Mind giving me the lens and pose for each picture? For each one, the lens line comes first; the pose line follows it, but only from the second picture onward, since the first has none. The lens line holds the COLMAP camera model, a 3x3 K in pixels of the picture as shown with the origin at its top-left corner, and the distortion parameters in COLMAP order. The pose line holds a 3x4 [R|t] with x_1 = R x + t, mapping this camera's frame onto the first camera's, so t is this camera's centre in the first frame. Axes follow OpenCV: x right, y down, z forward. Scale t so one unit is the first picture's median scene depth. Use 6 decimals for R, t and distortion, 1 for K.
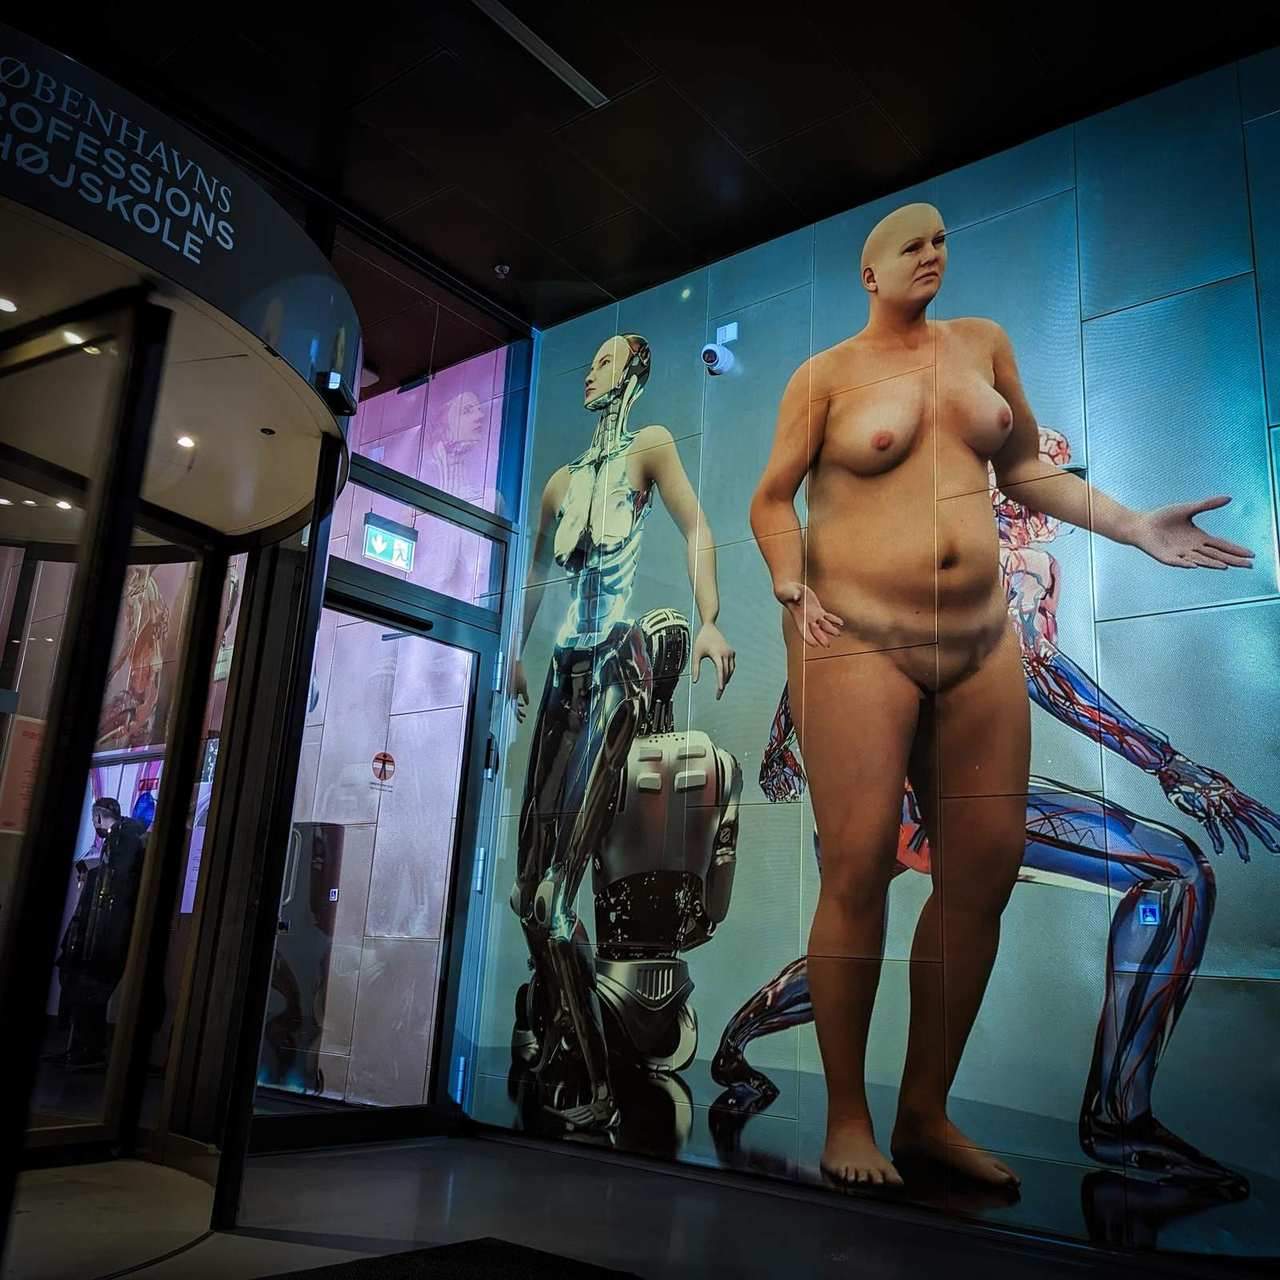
lens RADIAL K [[1192.8, 0, 642.2], [0, 1192.8, 639.3], [0, 0, 1]] dist [0.017871, 0.000000]
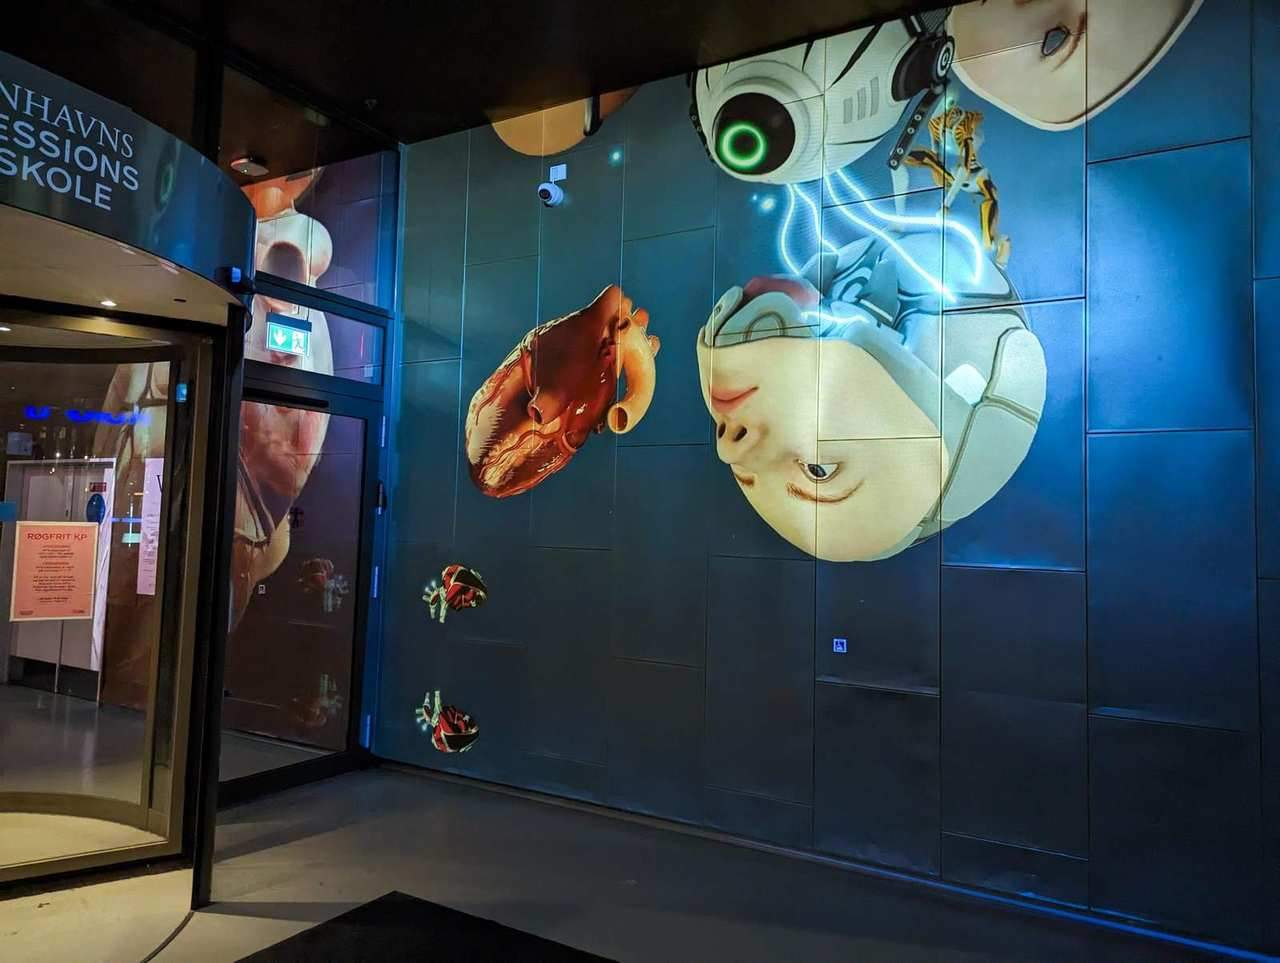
lens RADIAL K [[903.3, 0, 638.3], [0, 903.3, 479.2], [0, 0, 1]] dist [0.010470, -0.006697]
pose [[0.988293, -0.018502, 0.151439, 0.007200], [-0.012925, 0.978898, 0.203942, -0.237741], [-0.152017, -0.203512, 0.967199, -0.005070]]
